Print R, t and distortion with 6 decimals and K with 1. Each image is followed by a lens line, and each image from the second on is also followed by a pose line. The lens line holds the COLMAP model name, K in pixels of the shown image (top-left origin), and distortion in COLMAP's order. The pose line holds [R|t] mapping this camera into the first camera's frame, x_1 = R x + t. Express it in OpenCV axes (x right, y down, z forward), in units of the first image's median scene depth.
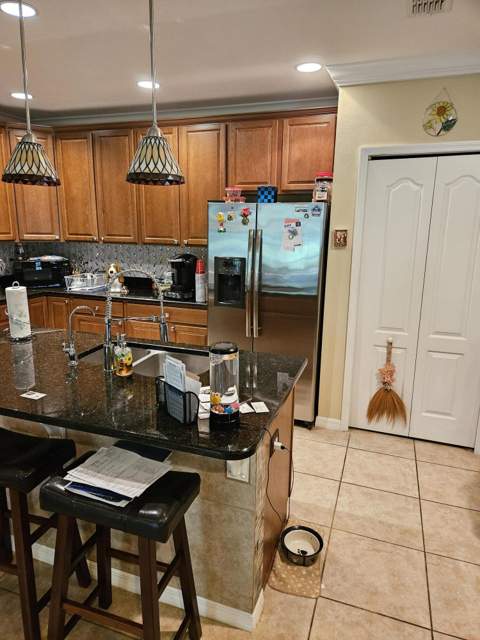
lens RADIAL K [[428.5, 0, 234.4], [0, 428.5, 315.6], [0, 0, 1]] dist [0.064729, -0.050626]
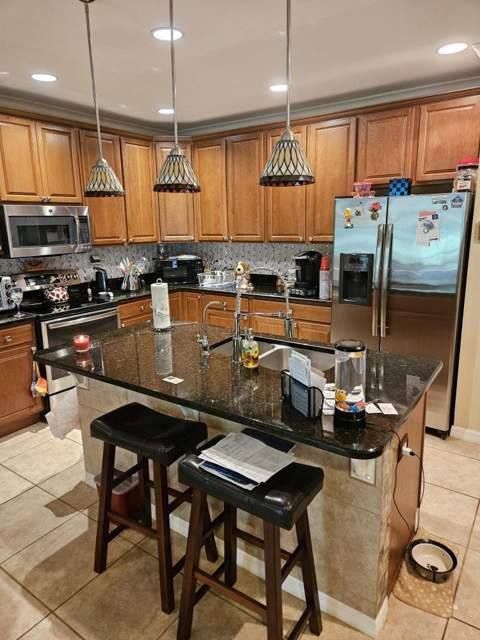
lens RADIAL K [[428.5, 0, 239.0], [0, 428.5, 311.0], [0, 0, 1]] dist [0.064729, -0.050626]
pose [[0.963293, 0.022924, -0.267473, -0.004623], [-0.023874, 0.999715, -0.000303, 0.001051], [0.267389, 0.006677, 0.963565, -0.016345]]
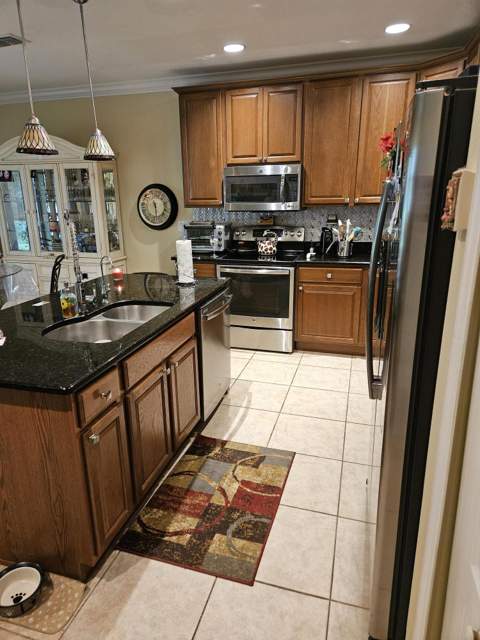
lens RADIAL K [[428.5, 0, 236.5], [0, 428.5, 320.5], [0, 0, 1]] dist [0.064729, -0.050626]
pose [[0.045522, 0.278913, -0.959237, 0.620363], [-0.191781, 0.944811, 0.265617, -0.177906], [0.980381, 0.171872, 0.096500, 0.940373]]
